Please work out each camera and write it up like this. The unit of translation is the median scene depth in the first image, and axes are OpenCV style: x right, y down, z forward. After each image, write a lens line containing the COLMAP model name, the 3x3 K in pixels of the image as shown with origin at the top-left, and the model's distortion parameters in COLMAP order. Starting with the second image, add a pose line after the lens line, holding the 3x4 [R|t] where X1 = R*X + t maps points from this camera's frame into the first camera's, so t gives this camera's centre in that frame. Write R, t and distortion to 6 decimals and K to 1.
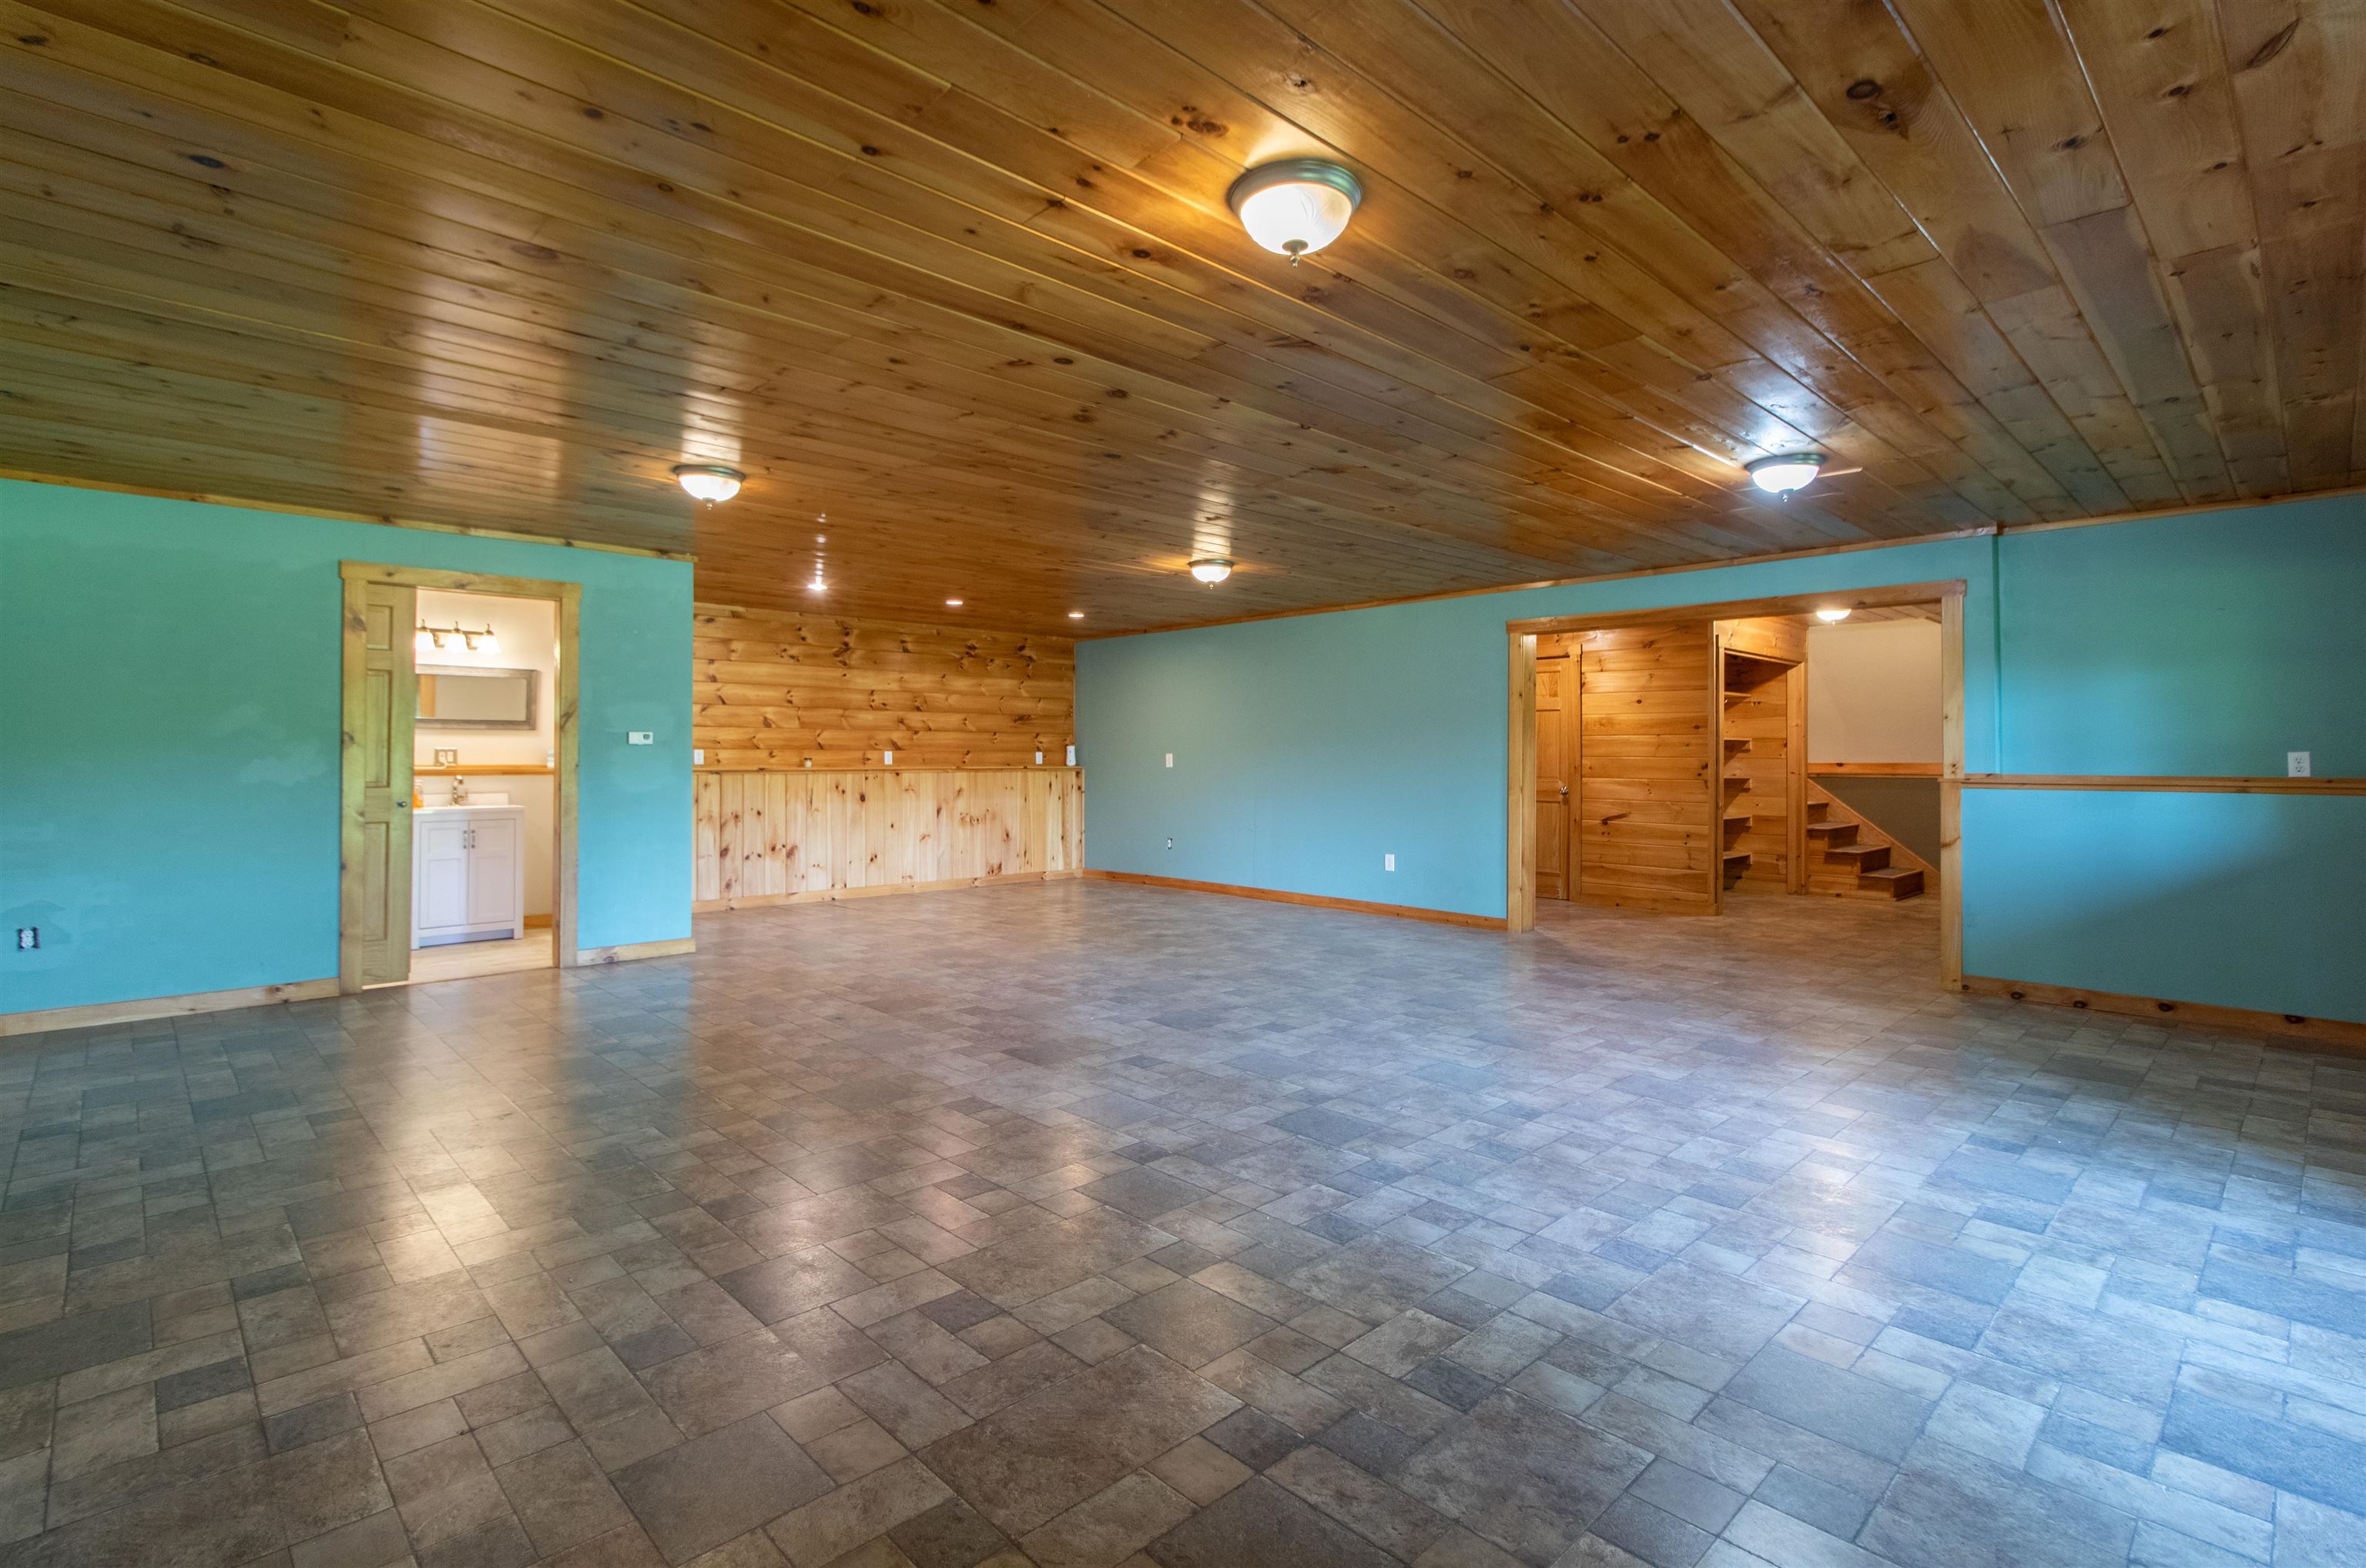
lens RADIAL K [[1132.7, 0, 1186.7], [0, 1132.7, 720.6], [0, 0, 1]] dist [0.001251, 0.000275]
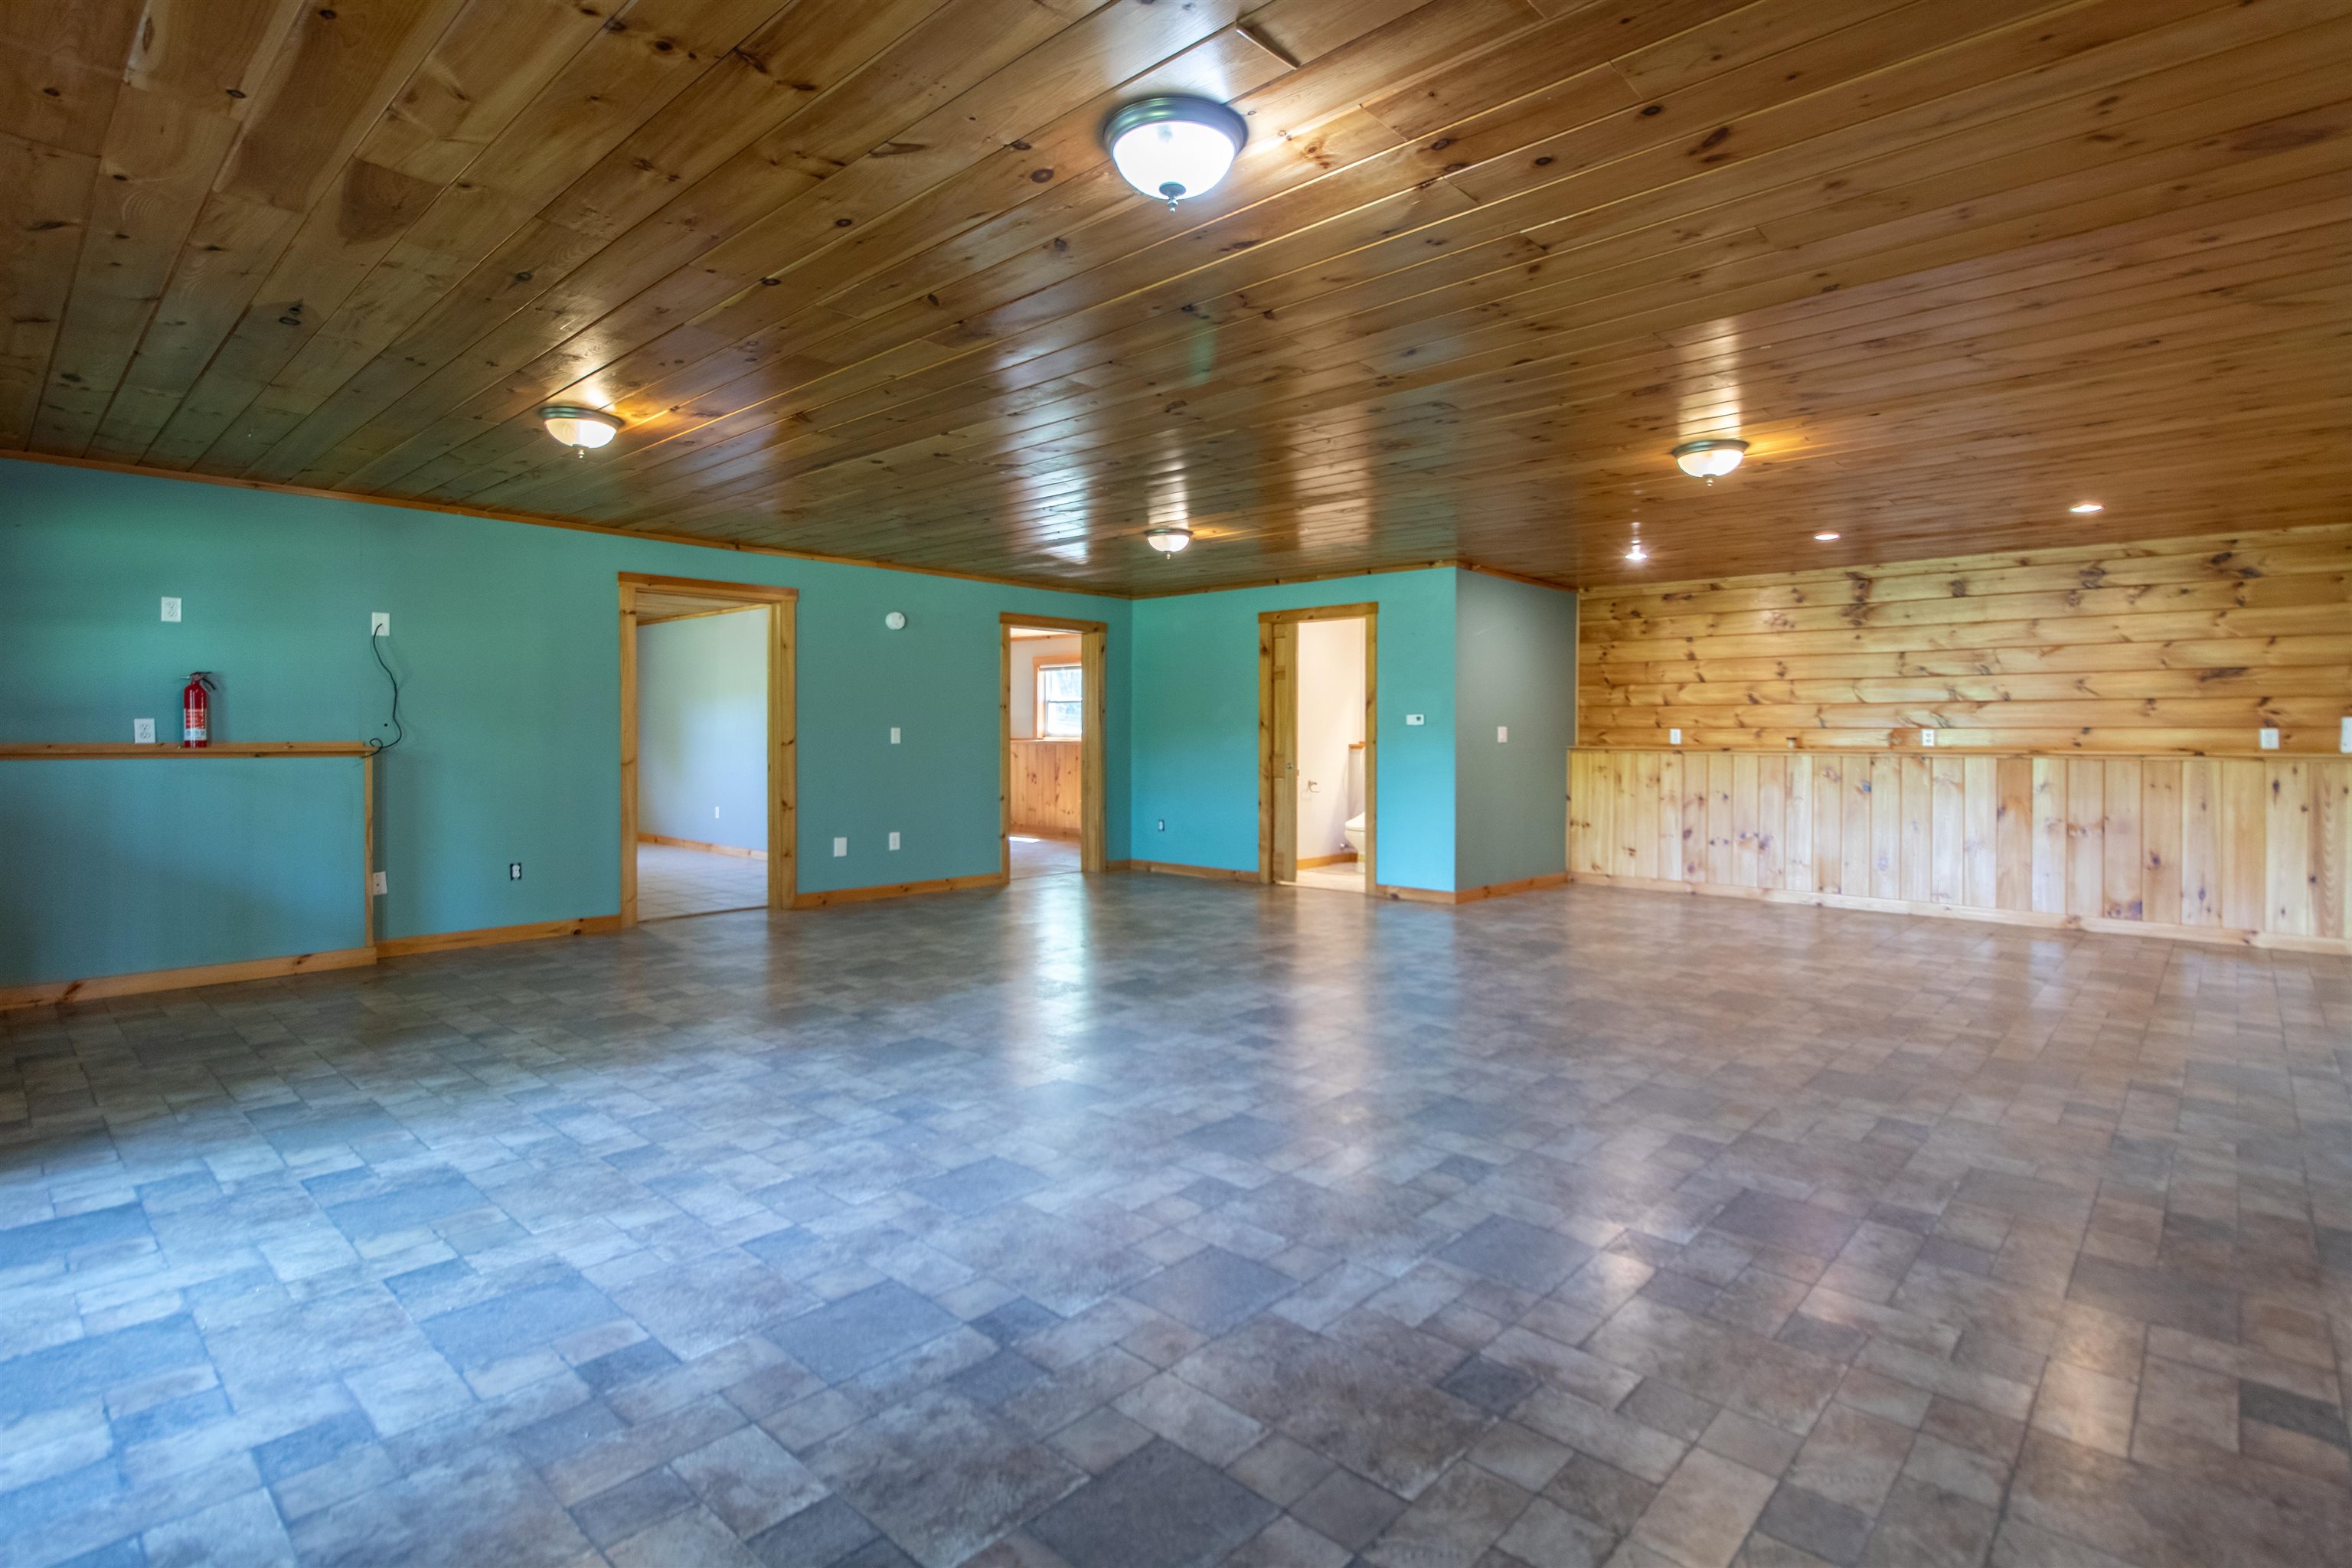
lens RADIAL K [[1115.5, 0, 1181.7], [0, 1115.5, 744.3], [0, 0, 1]] dist [0.000746, 0.000187]
pose [[0.062905, 0.006220, -0.998000, 1.551706], [0.029789, 0.999523, 0.008107, 0.052961], [0.997575, -0.030240, 0.062689, 1.482939]]
